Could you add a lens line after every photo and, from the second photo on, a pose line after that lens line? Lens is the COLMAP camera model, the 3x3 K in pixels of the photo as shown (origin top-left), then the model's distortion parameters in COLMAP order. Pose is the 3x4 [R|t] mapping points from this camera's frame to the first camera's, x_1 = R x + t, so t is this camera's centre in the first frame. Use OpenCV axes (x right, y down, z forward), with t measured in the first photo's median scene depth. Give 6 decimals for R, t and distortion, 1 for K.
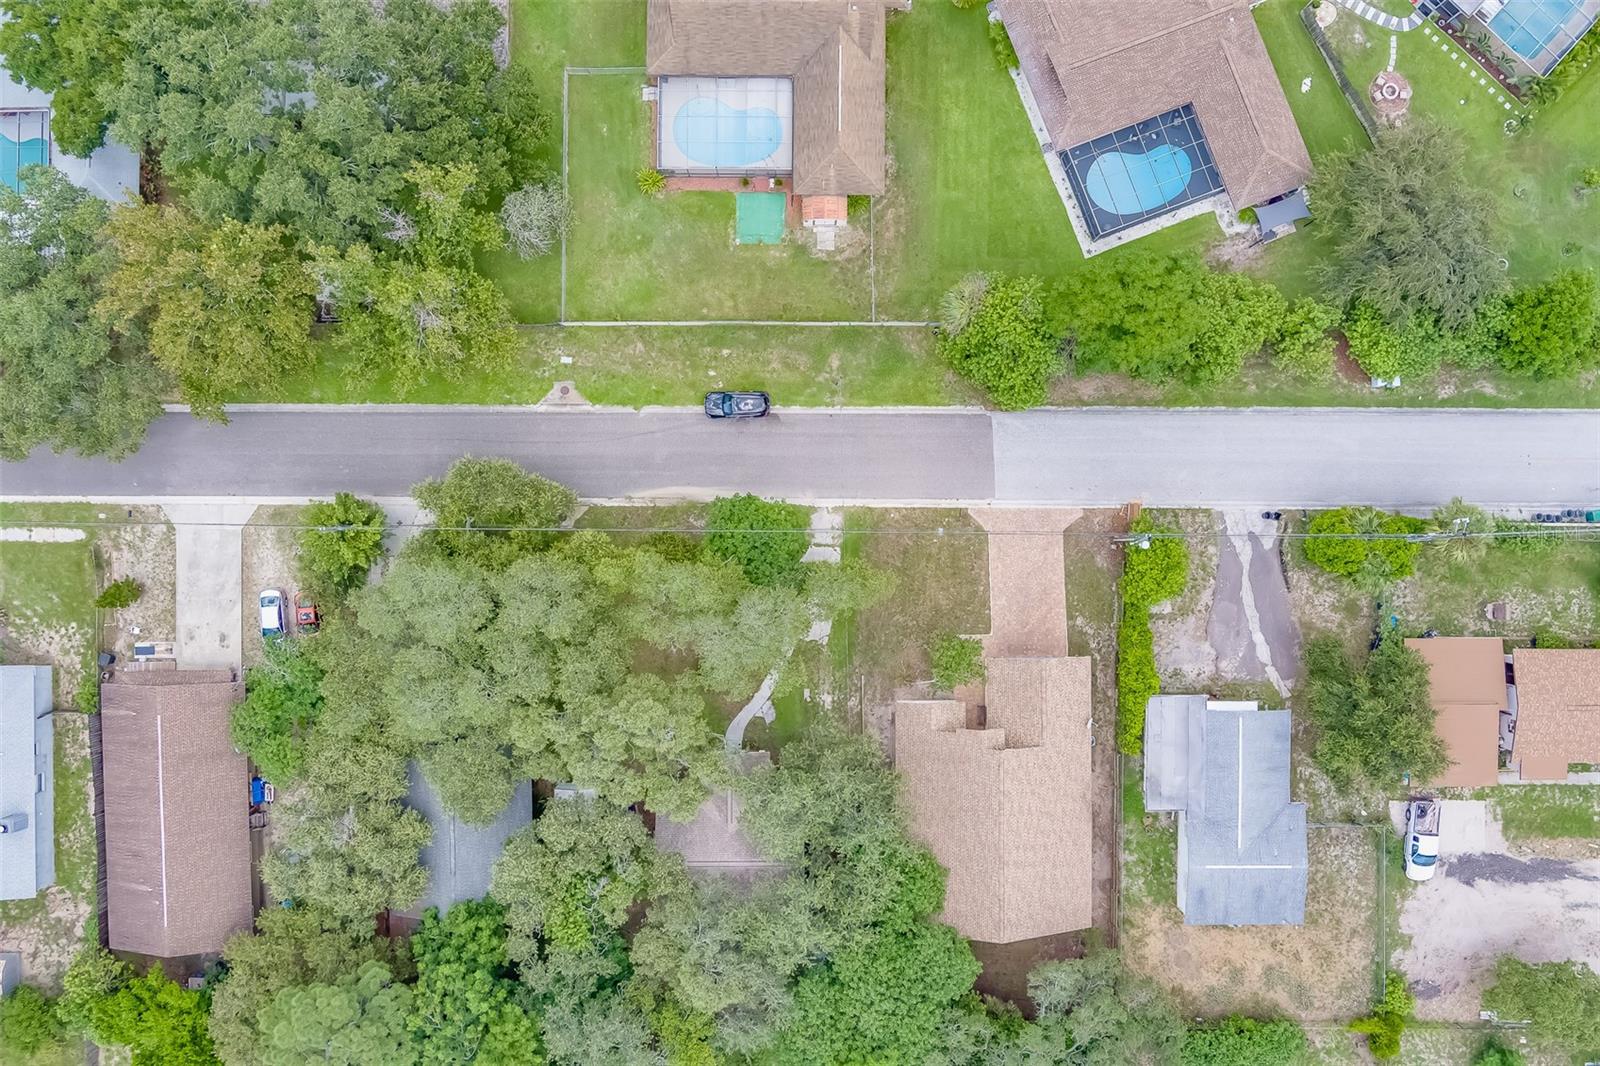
lens RADIAL K [[1305.8, 0, 808.6], [0, 1305.8, 537.2], [0, 0, 1]] dist [-0.063263, 0.006686]
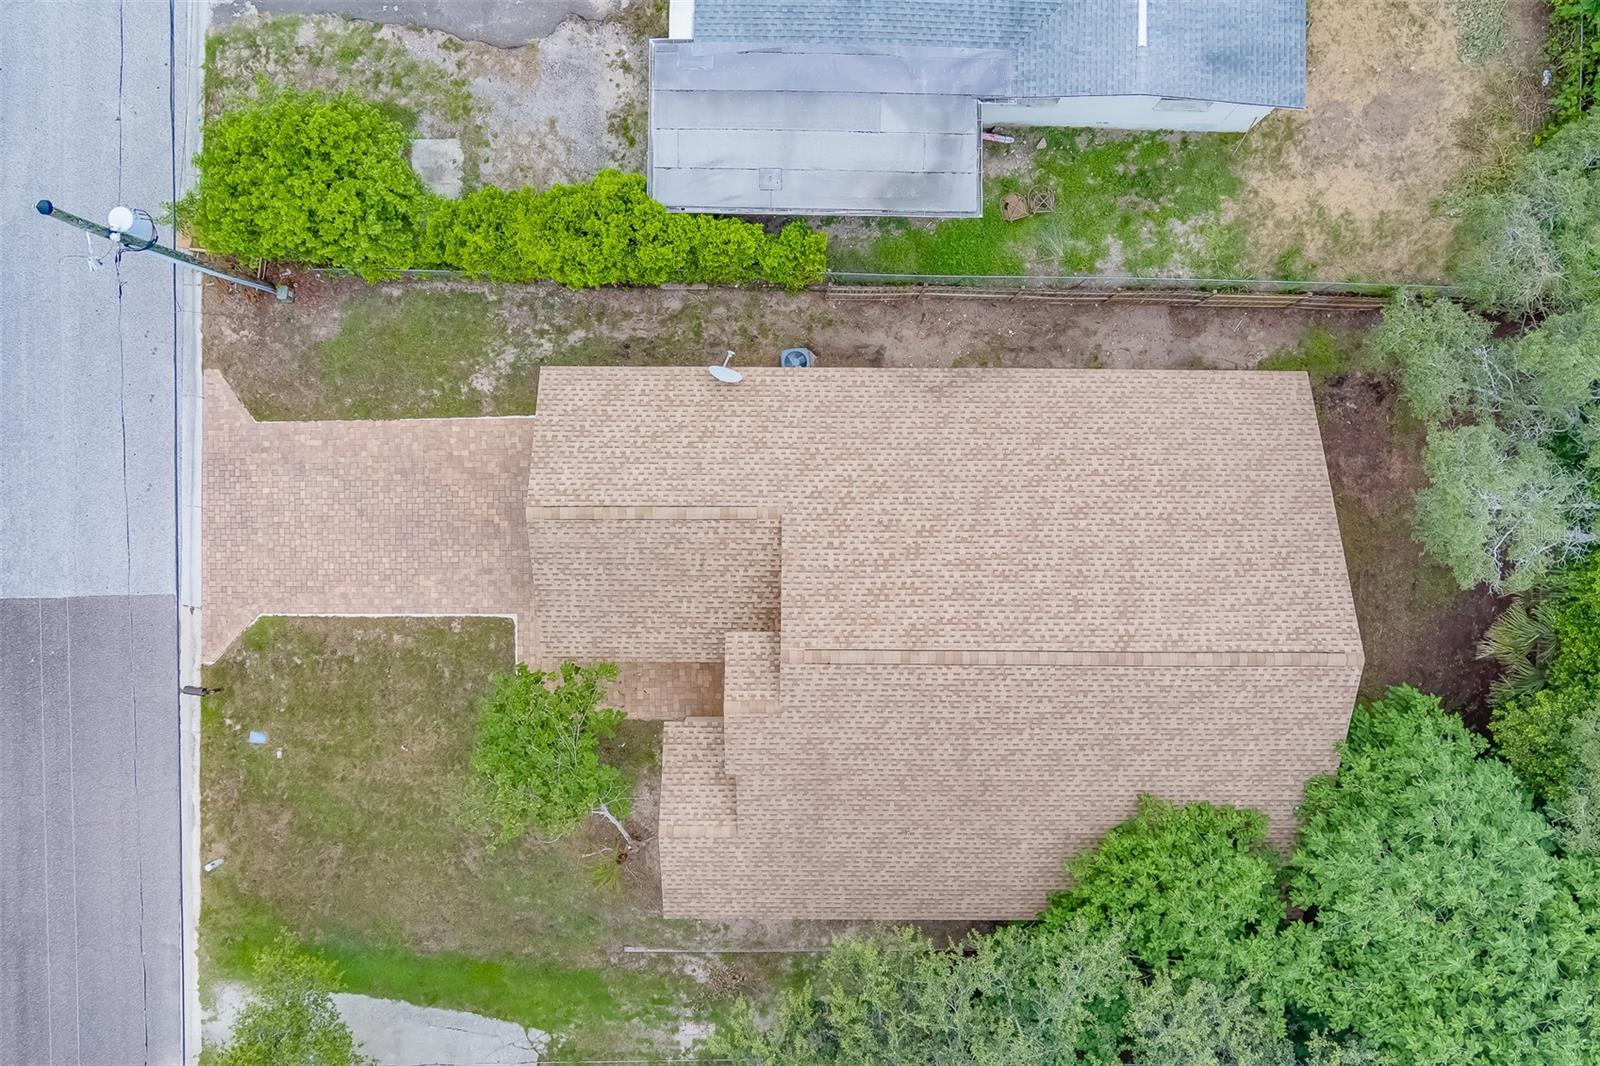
lens RADIAL K [[1341.3, 0, 804.5], [0, 1341.3, 510.8], [0, 0, 1]] dist [-0.079852, 0.045599]
pose [[0.014219, -0.999796, 0.014317, 0.168433], [0.999897, 0.014245, 0.001754, 0.158963], [-0.001957, 0.014291, 0.999896, 0.619689]]
